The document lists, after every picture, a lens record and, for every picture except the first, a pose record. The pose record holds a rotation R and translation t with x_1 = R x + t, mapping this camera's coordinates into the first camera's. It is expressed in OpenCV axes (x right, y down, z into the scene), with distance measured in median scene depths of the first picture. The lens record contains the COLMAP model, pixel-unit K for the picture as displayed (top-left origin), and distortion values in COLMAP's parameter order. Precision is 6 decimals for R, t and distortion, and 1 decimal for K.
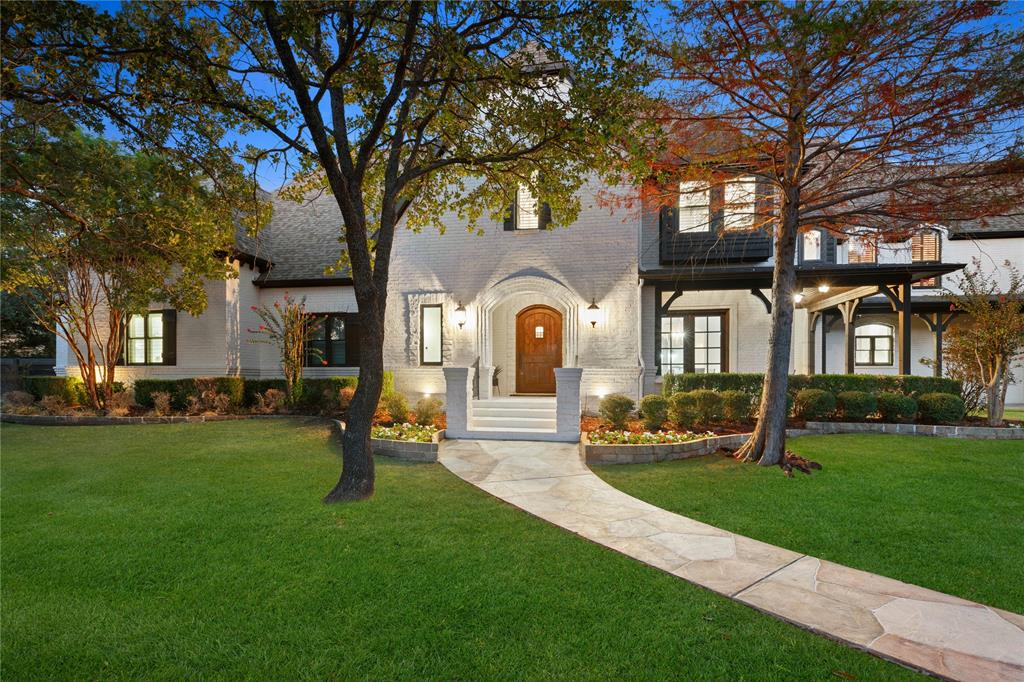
lens RADIAL K [[506.5, 0, 509.9], [0, 506.5, 394.0], [0, 0, 1]] dist [-0.002558, -0.000872]
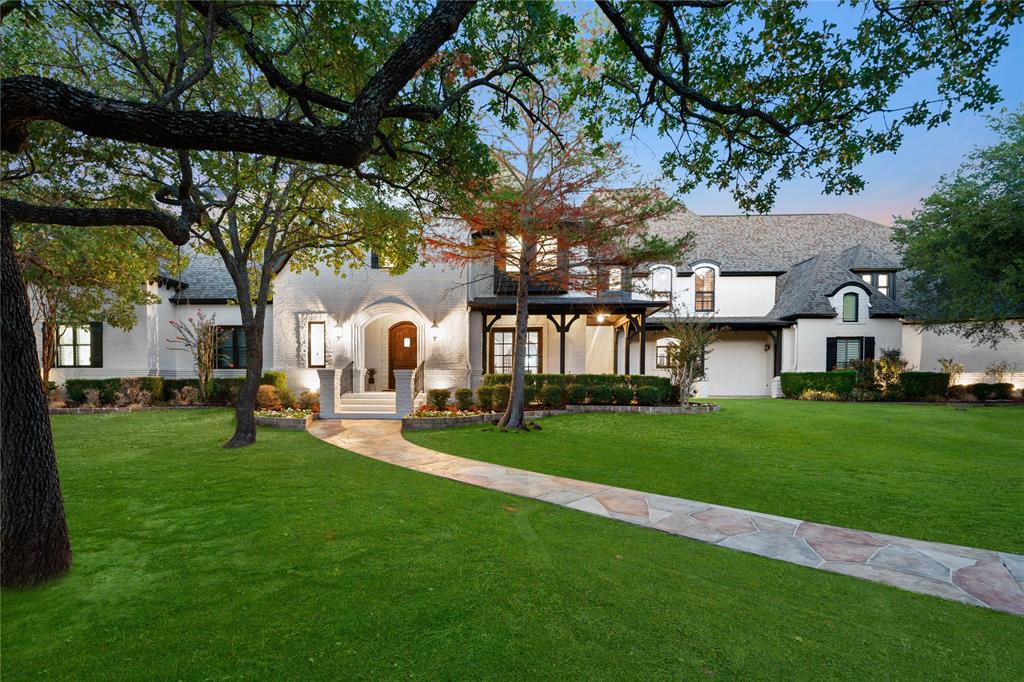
lens RADIAL K [[506.5, 0, 509.9], [0, 506.5, 394.0], [0, 0, 1]] dist [-0.002558, -0.000872]
pose [[0.990639, -0.006051, 0.136376, 0.163476], [0.006571, 0.999973, -0.003365, 0.019517], [-0.136351, 0.004230, 0.990651, -0.378808]]
